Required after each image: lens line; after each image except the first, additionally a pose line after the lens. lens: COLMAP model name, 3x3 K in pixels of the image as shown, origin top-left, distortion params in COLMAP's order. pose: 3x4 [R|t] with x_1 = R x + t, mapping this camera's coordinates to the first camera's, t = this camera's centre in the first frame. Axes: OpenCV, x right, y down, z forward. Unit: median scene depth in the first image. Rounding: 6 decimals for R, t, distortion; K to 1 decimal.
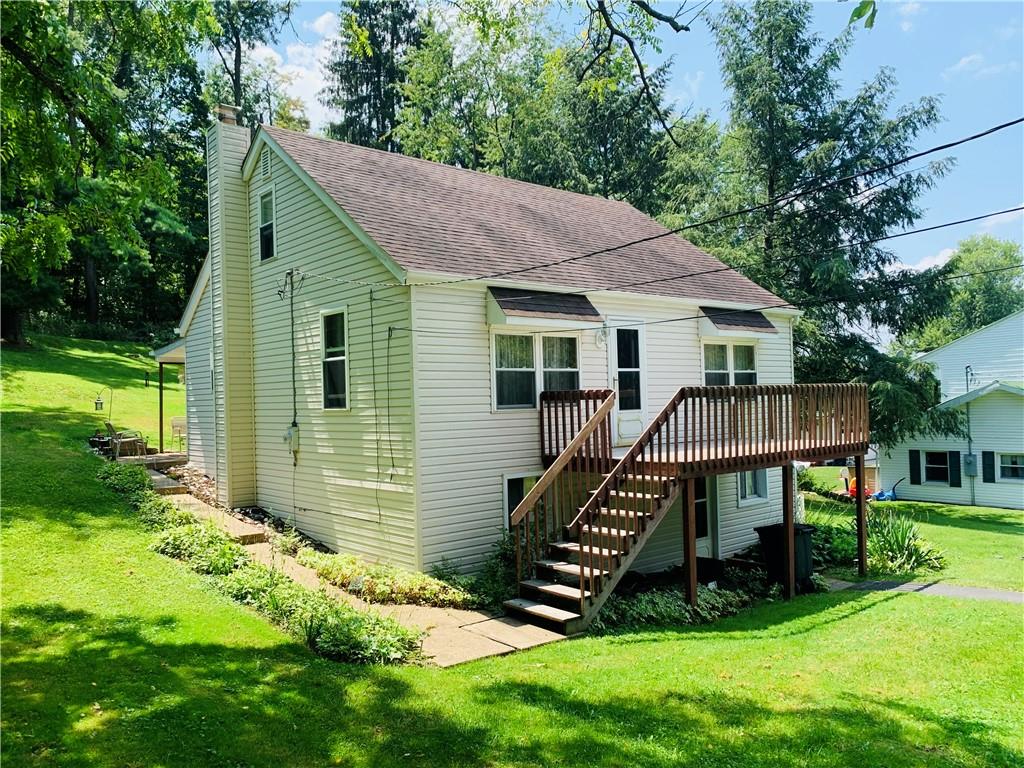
lens RADIAL K [[776.8, 0, 516.8], [0, 776.8, 385.2], [0, 0, 1]] dist [0.052946, -0.131009]
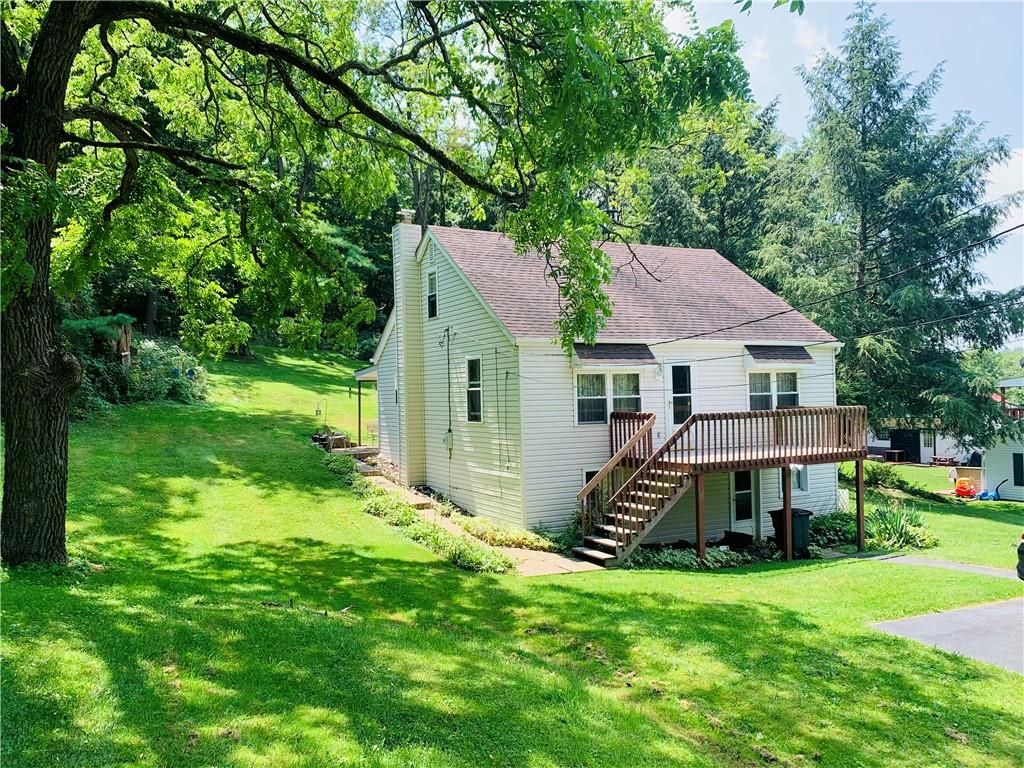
lens RADIAL K [[776.8, 0, 516.8], [0, 776.8, 385.2], [0, 0, 1]] dist [0.052946, -0.131009]
pose [[0.978825, 0.002713, -0.204683, 0.153803], [-0.000244, 0.999927, 0.012085, -0.058982], [0.204701, -0.011779, 0.978754, -0.454733]]
